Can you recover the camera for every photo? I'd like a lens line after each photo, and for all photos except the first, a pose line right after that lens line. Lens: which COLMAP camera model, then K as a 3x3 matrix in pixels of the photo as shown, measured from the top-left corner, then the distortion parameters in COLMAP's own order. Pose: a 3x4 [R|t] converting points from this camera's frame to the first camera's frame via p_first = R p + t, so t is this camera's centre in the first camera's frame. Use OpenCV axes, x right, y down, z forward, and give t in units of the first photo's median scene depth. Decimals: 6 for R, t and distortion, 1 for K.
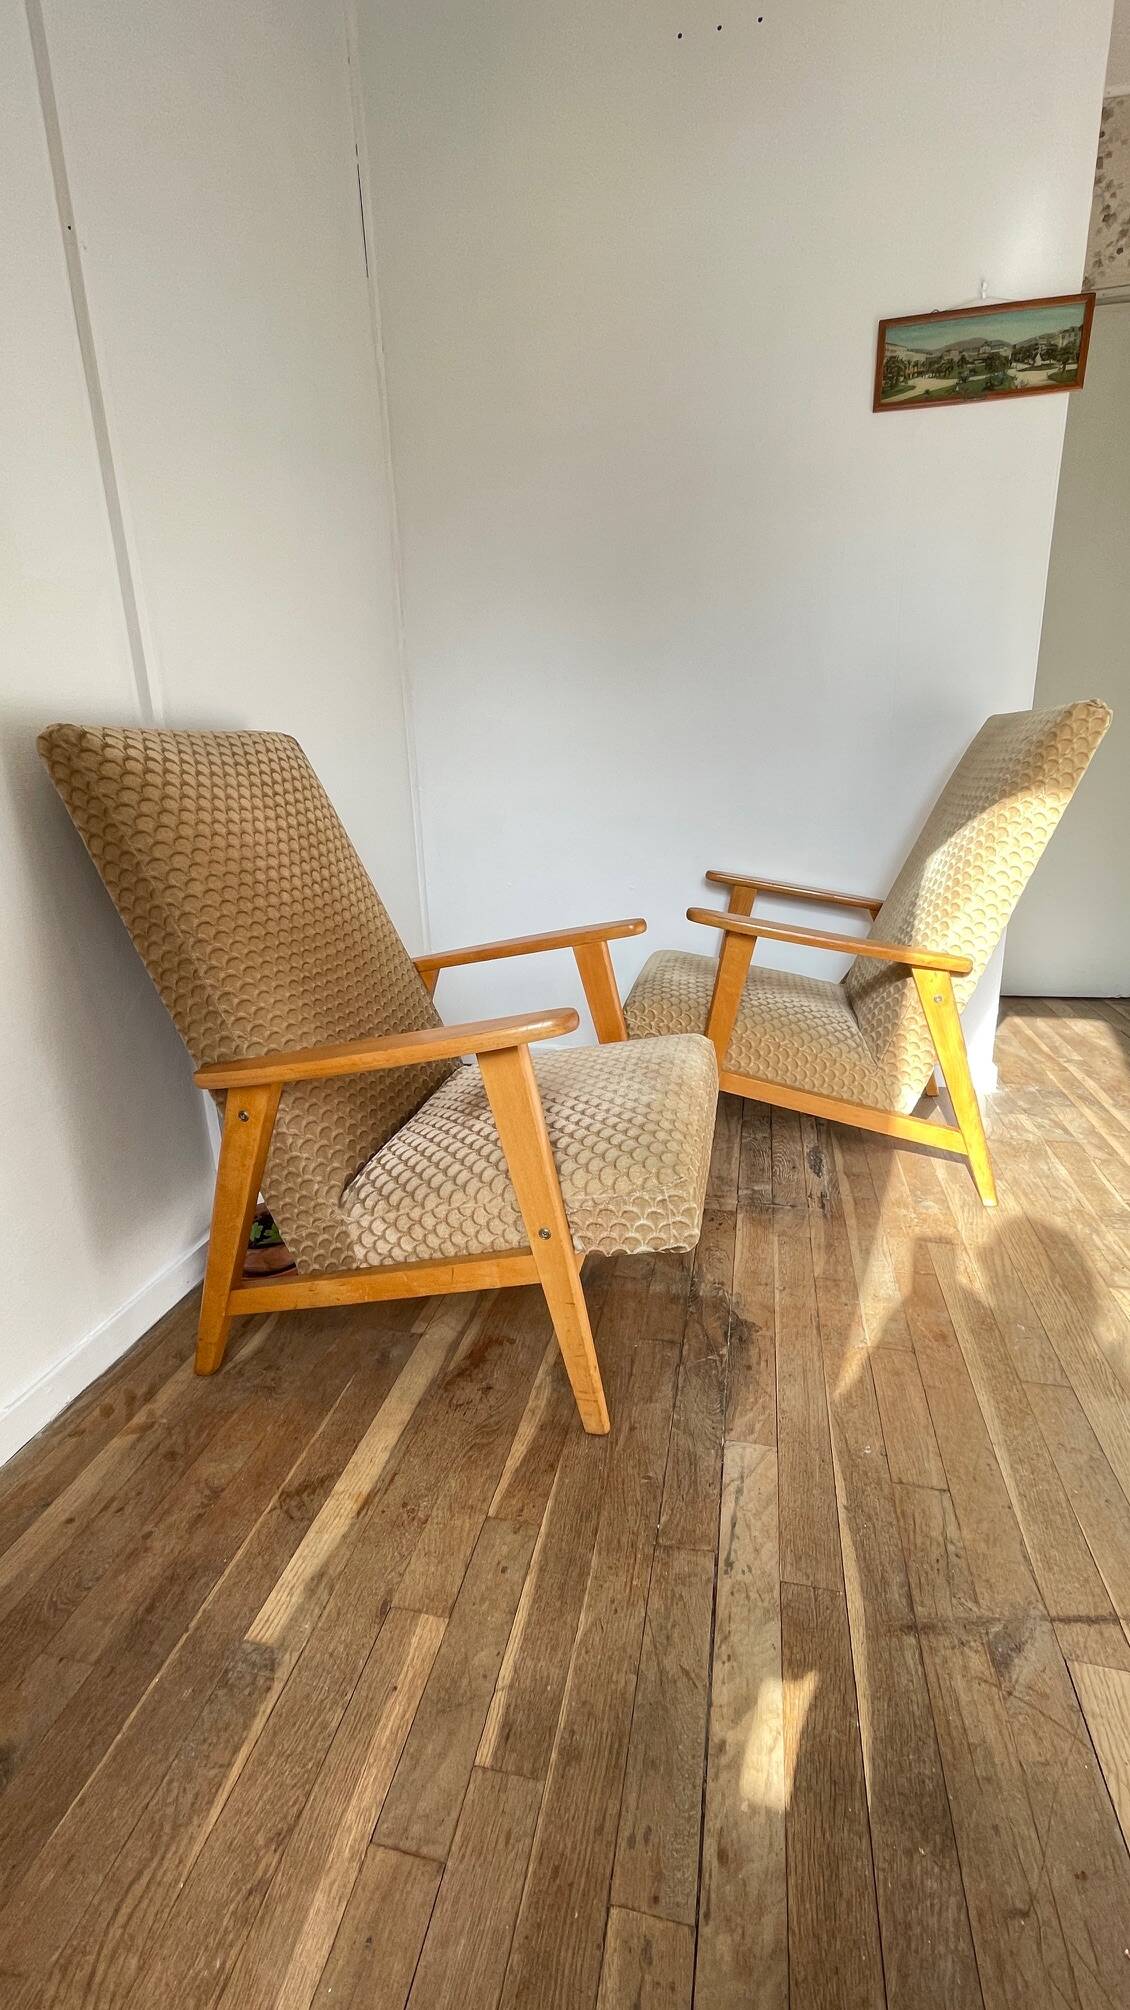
lens RADIAL K [[811.4, 0, 588.9], [0, 811.4, 1000.9], [0, 0, 1]] dist [-0.009622, 0.006372]
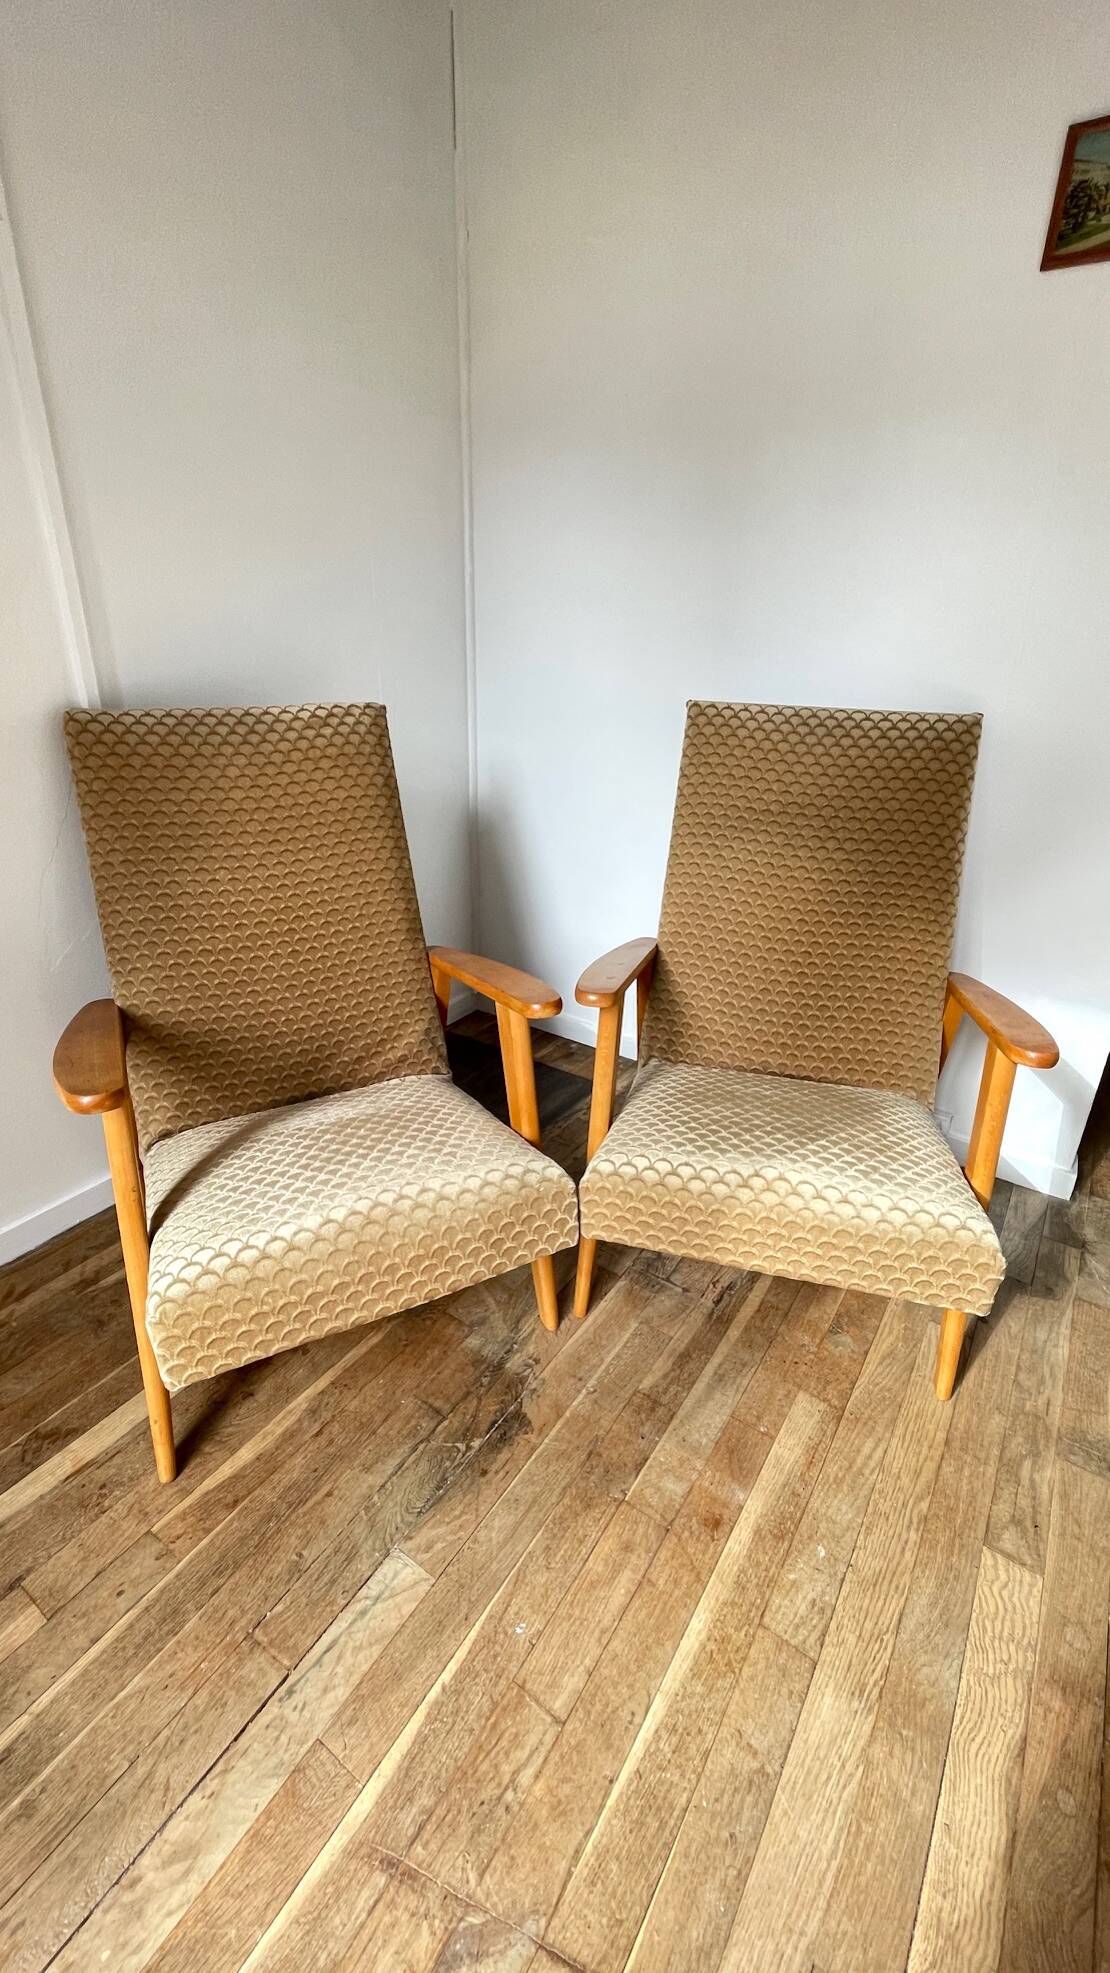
lens RADIAL K [[803.3, 0, 560.9], [0, 803.3, 987.2], [0, 0, 1]] dist [0.009957, -0.005050]
pose [[0.924556, 0.195365, -0.327151, 0.565676], [-0.152240, 0.976450, 0.152865, -0.295530], [0.349311, -0.091527, 0.932526, 0.260395]]
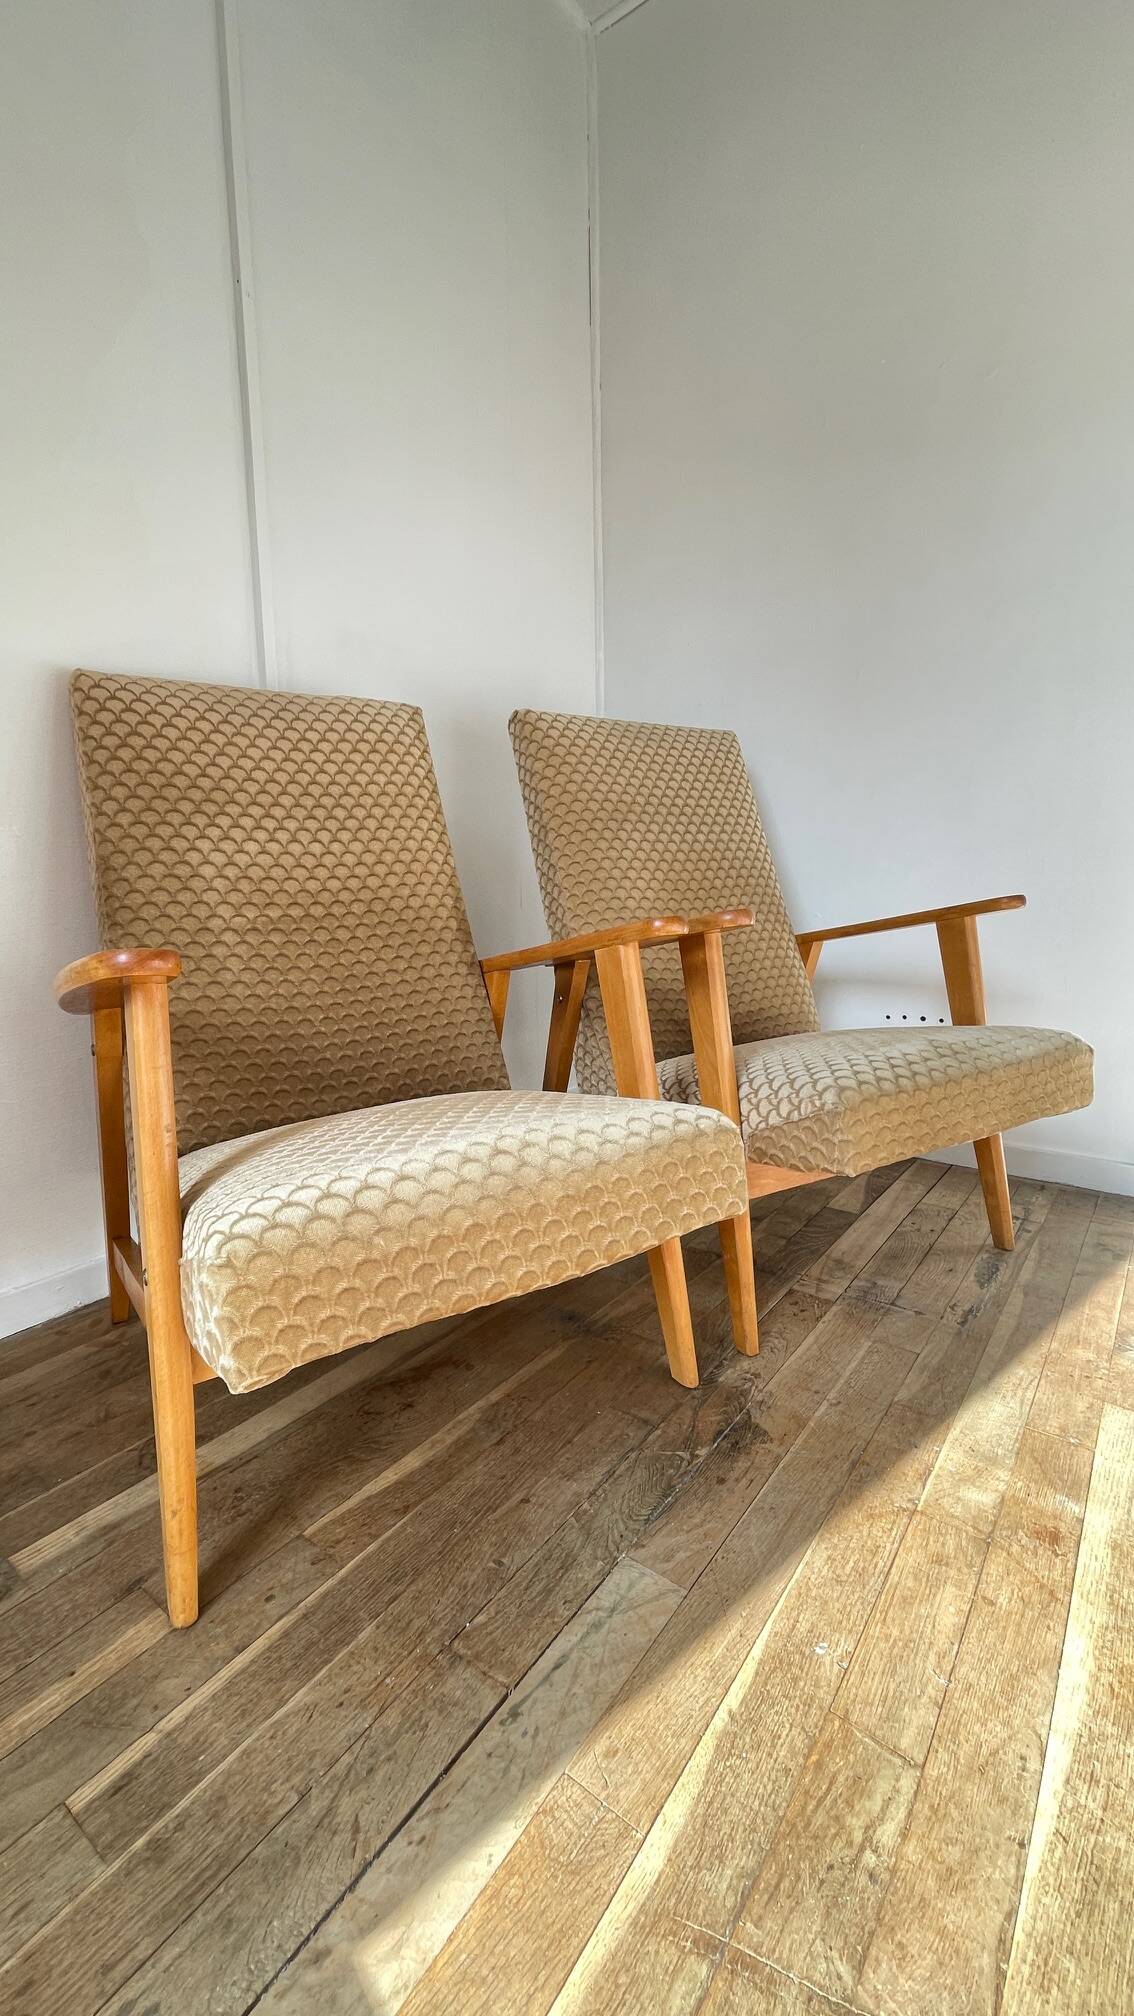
lens RADIAL K [[822.0, 0, 571.6], [0, 822.0, 1005.6], [0, 0, 1]] dist [0.006092, -0.004134]
pose [[0.904449, 0.079025, -0.419199, 0.417878], [-0.129539, 0.987166, -0.093393, 0.147989], [0.406439, 0.138772, 0.903078, 0.278061]]
